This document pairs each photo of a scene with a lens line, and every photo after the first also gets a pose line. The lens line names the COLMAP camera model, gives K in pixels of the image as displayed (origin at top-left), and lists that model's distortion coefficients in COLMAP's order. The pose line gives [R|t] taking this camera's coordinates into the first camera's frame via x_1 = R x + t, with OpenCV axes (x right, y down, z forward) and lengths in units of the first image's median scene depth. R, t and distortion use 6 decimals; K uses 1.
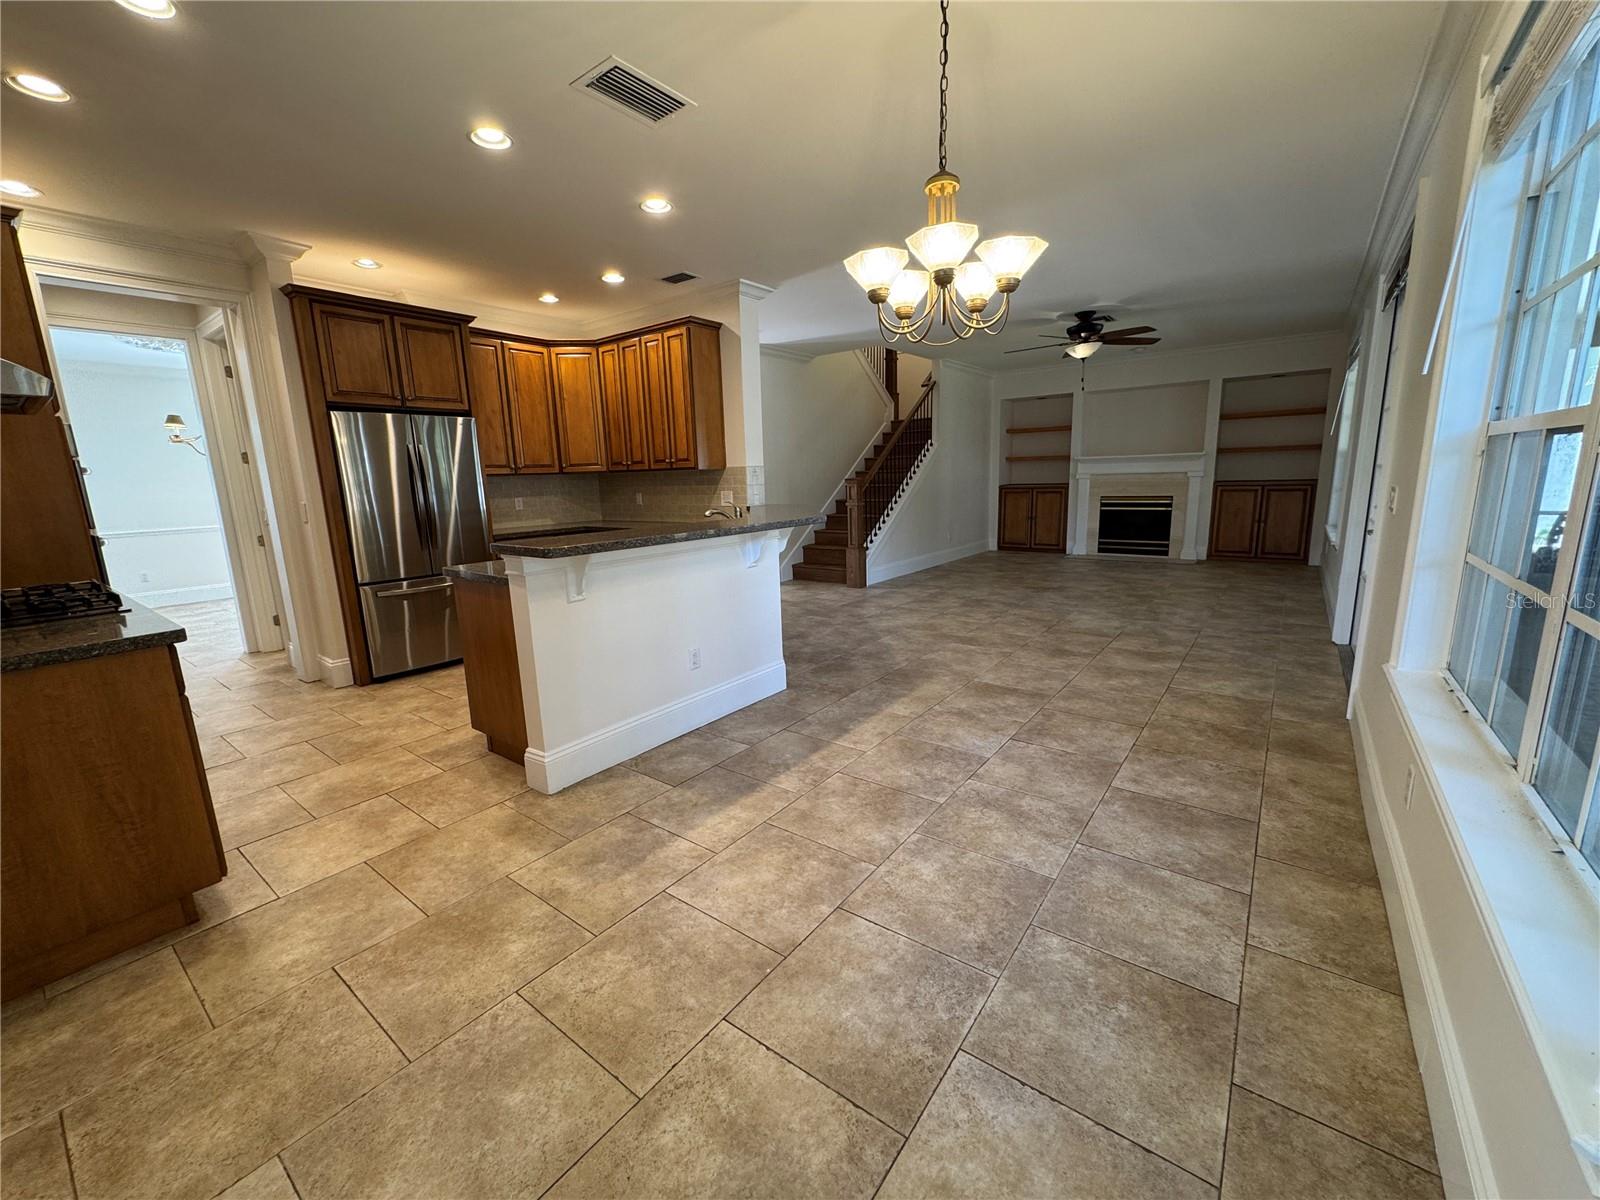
lens RADIAL K [[643.3, 0, 801.3], [0, 643.3, 598.1], [0, 0, 1]] dist [-0.003902, 0.001008]
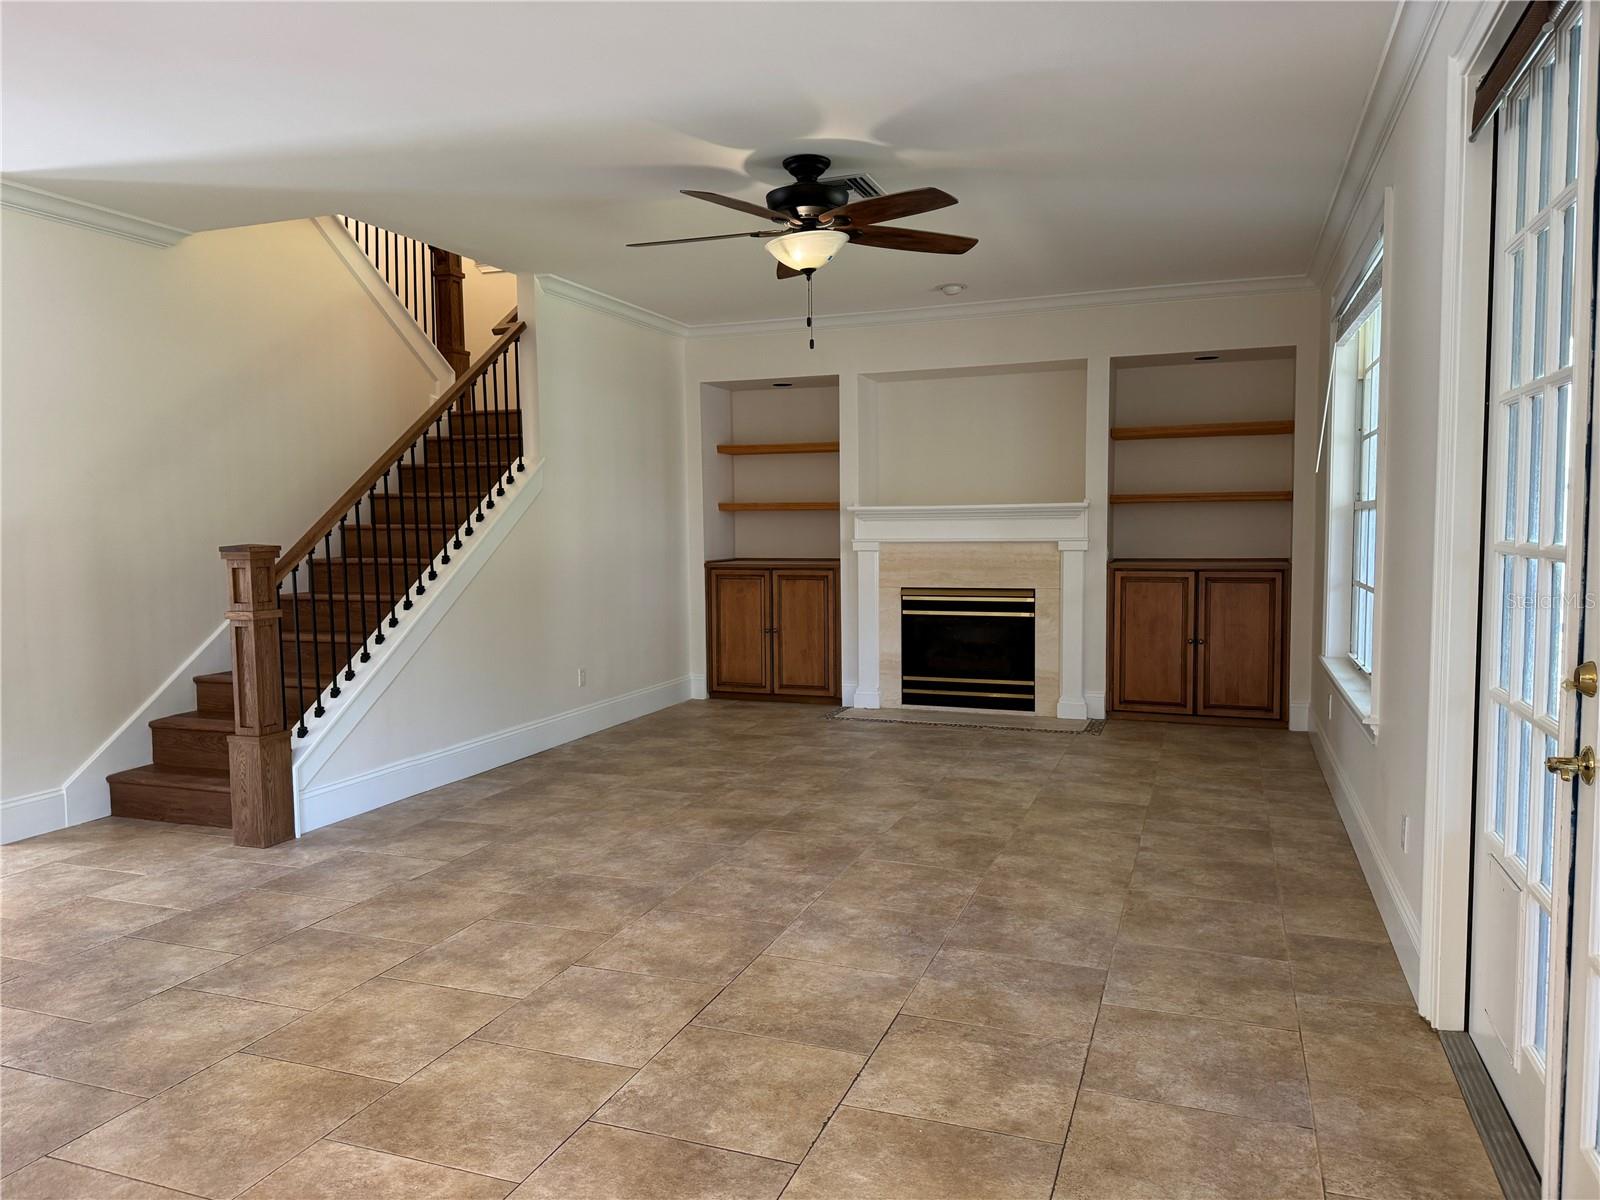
lens RADIAL K [[1119.8, 0, 800.2], [0, 1119.8, 605.7], [0, 0, 1]] dist [0.070094, -0.005335]
pose [[0.956757, -0.000967, 0.290886, 0.169346], [0.035870, 0.992754, -0.114682, -0.058138], [-0.288667, 0.120157, 0.949860, 0.258477]]
